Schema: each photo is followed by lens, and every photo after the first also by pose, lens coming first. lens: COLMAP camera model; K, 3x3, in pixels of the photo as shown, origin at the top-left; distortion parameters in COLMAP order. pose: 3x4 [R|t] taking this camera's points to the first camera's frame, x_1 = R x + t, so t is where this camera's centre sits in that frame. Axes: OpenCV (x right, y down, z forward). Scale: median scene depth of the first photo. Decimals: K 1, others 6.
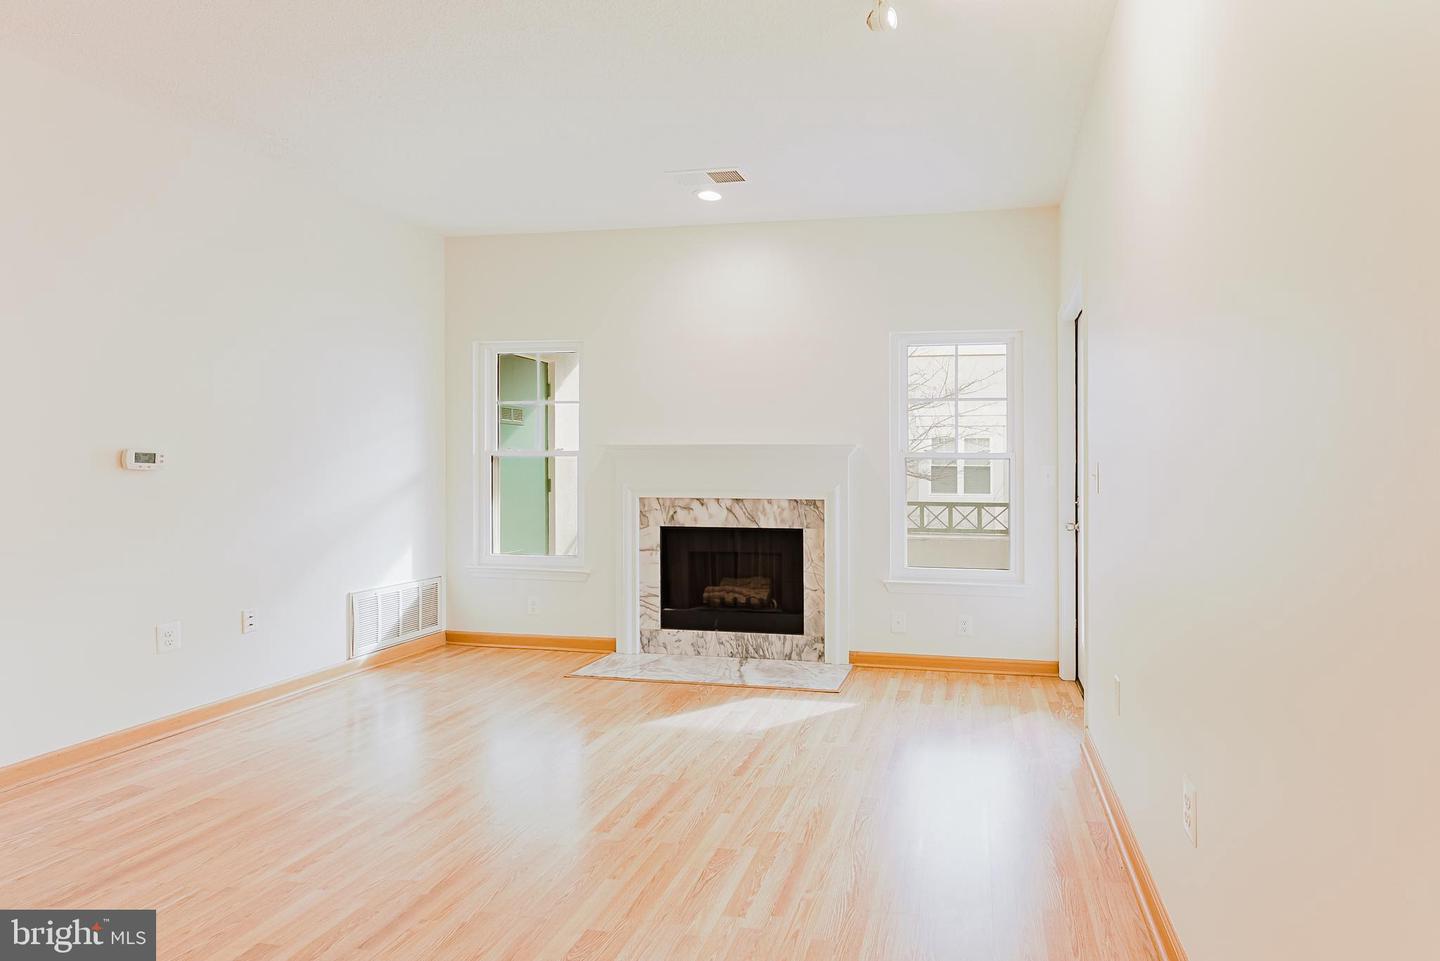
lens RADIAL K [[687.9, 0, 867.6], [0, 687.9, 480.3], [0, 0, 1]] dist [0.000532, -0.000559]
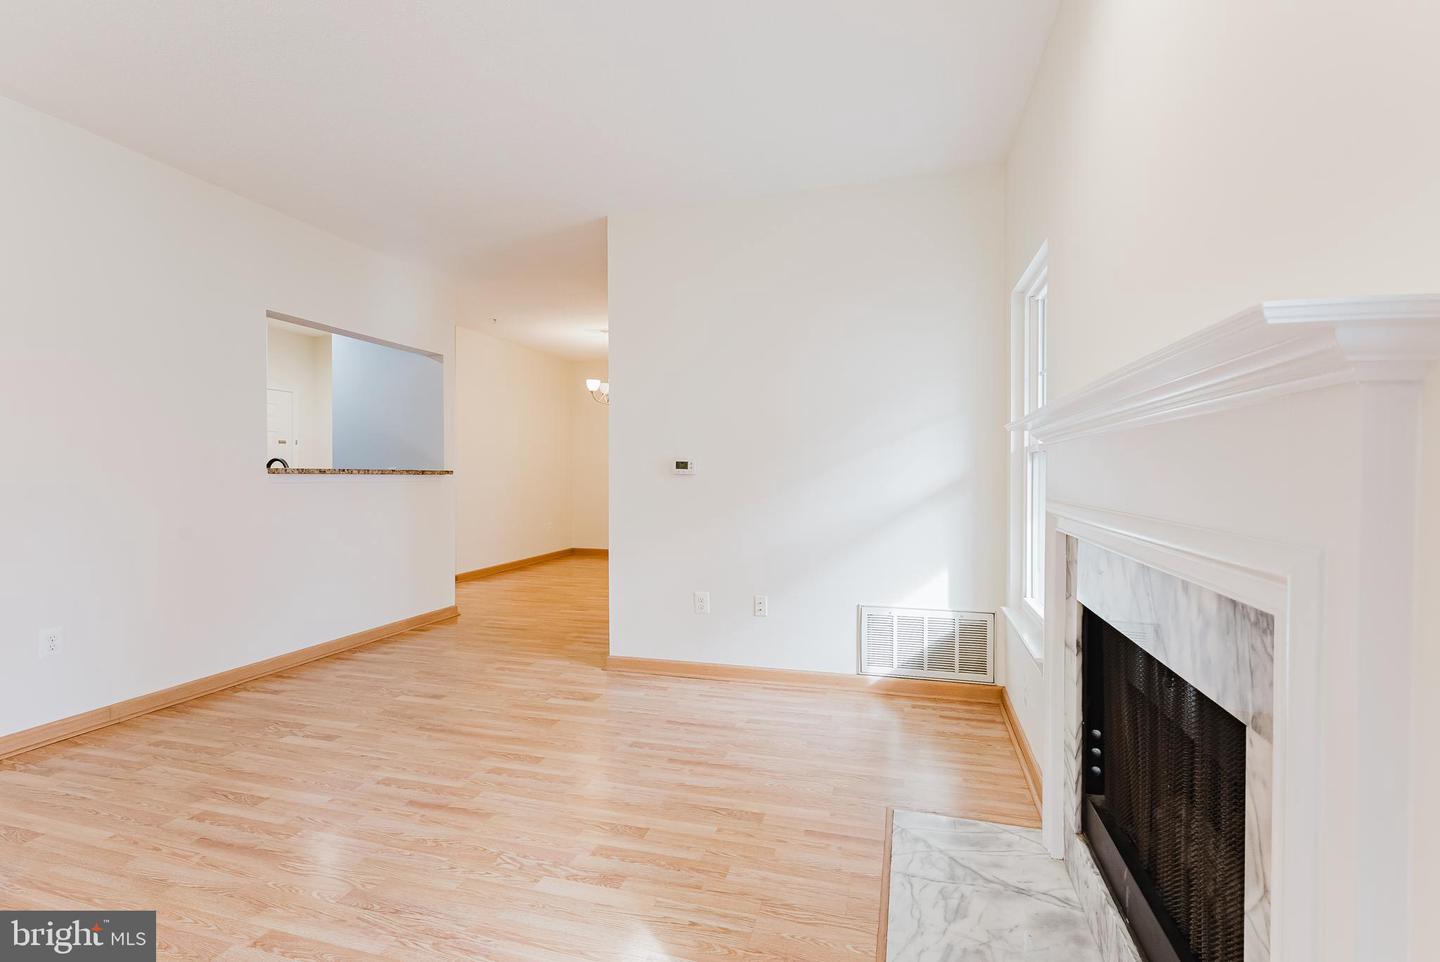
lens RADIAL K [[649.4, 0, 720.0], [0, 649.4, 481.0], [0, 0, 1]] dist [0.000505, 0.000112]
pose [[-0.126653, 0.006912, -0.991923, 0.142693], [-0.014468, 0.999856, 0.008815, -0.009751], [0.991842, 0.015468, -0.126535, 0.849862]]
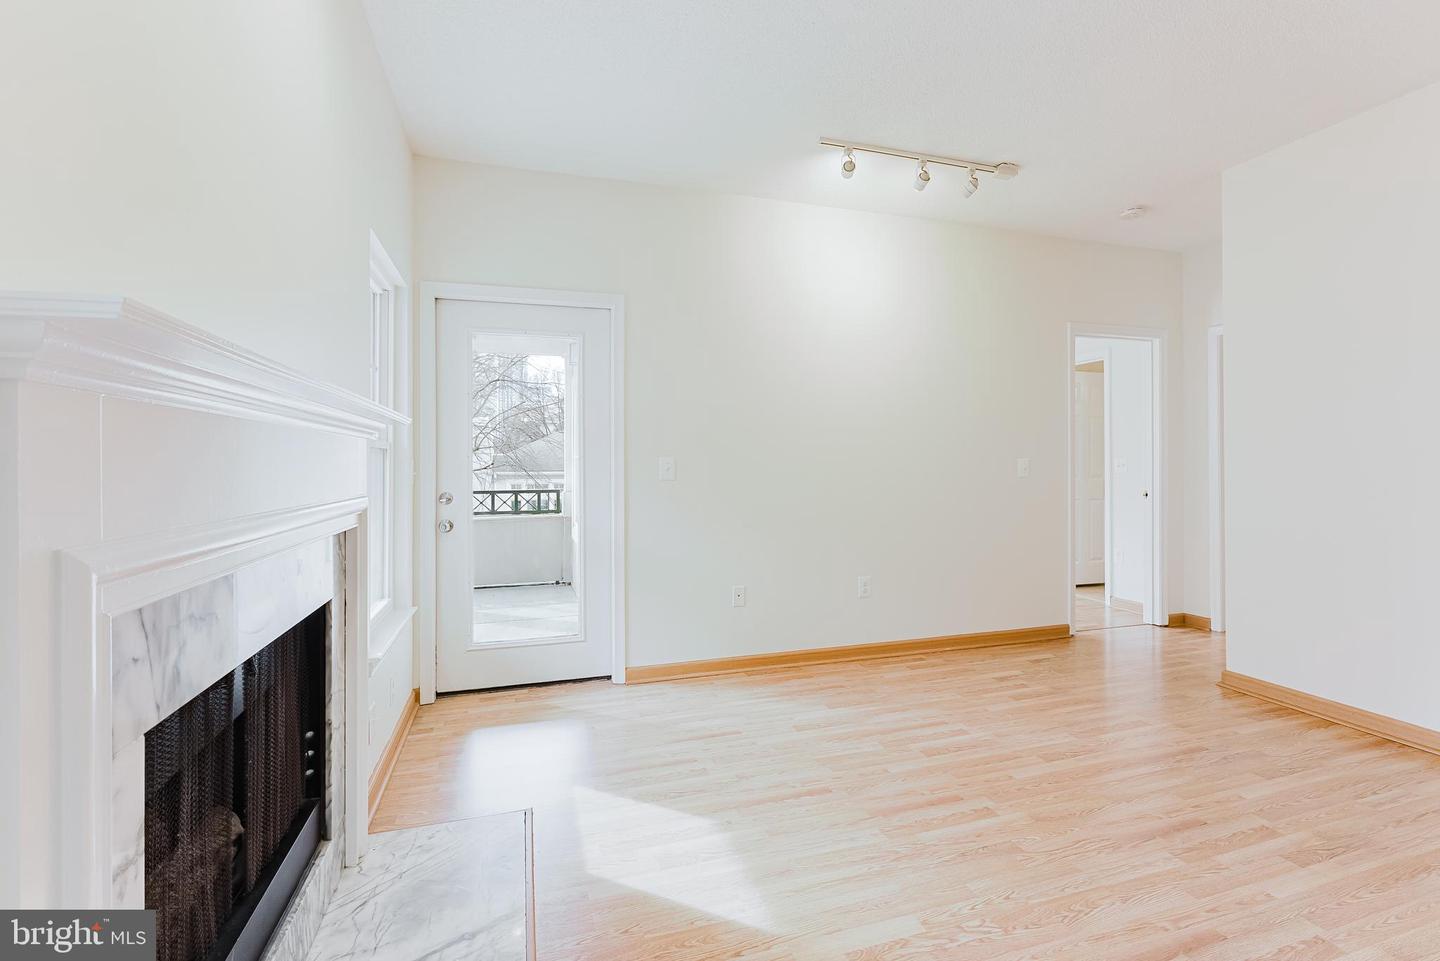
lens RADIAL K [[649.5, 0, 728.3], [0, 649.5, 464.0], [0, 0, 1]] dist [-0.000266, -0.000269]
pose [[-0.447407, -0.002696, 0.894326, -0.578867], [0.012659, 0.999876, 0.009347, -0.015754], [-0.894241, 0.015503, -0.447317, 0.952128]]
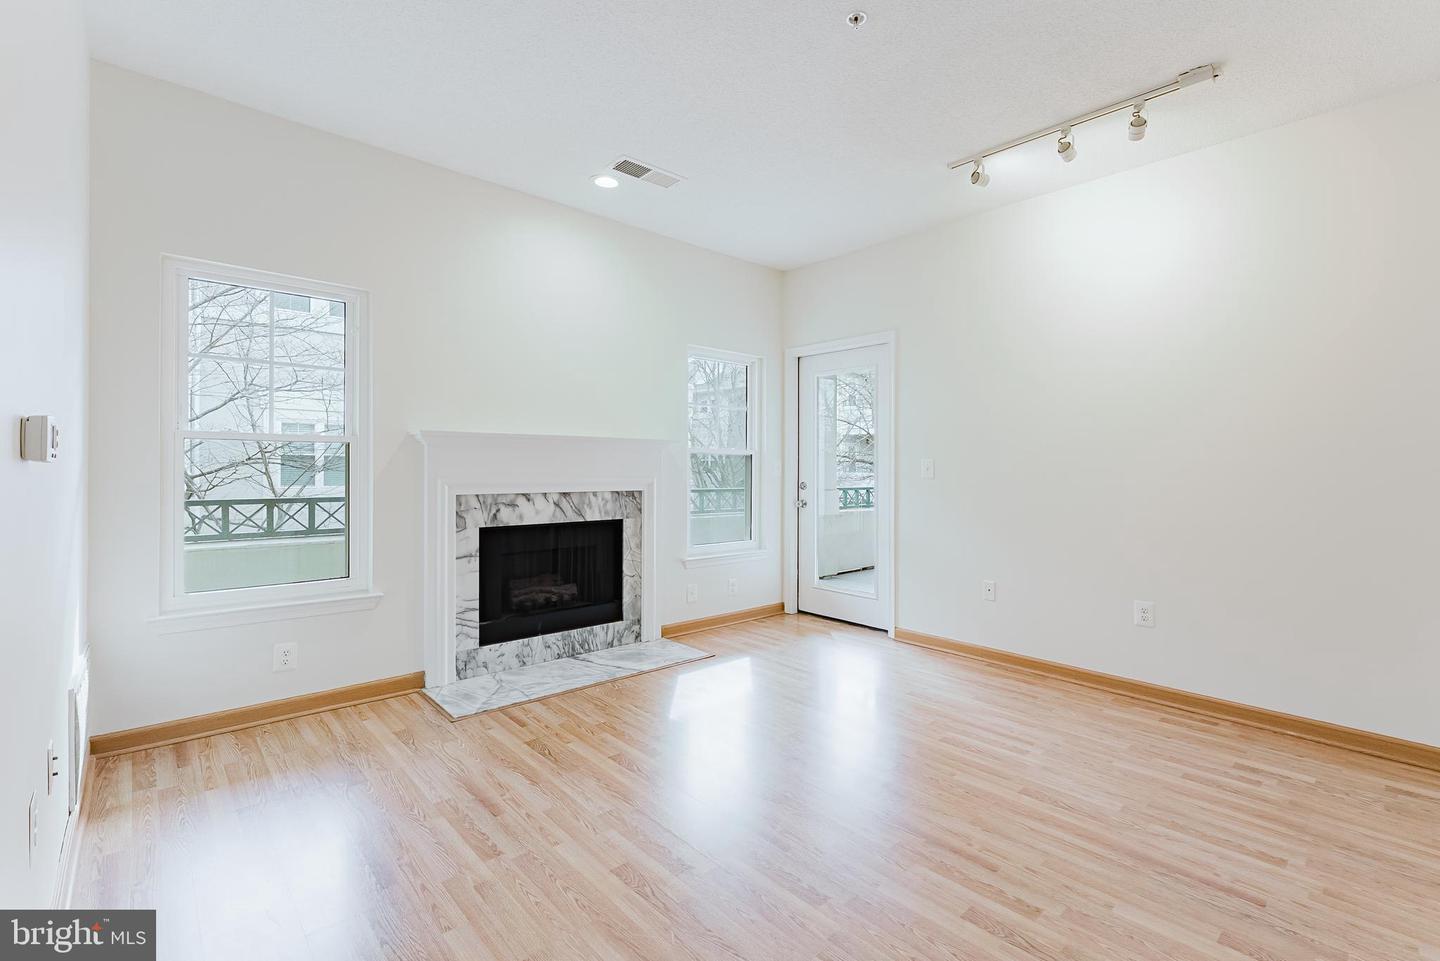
lens RADIAL K [[643.2, 0, 720.0], [0, 643.2, 480.5], [0, 0, 1]] dist [0.001328, -0.000557]
pose [[0.631955, -0.019035, 0.774771, -0.754216], [0.004689, 0.999774, 0.020738, -0.007541], [-0.774991, -0.009473, 0.631902, 0.269189]]
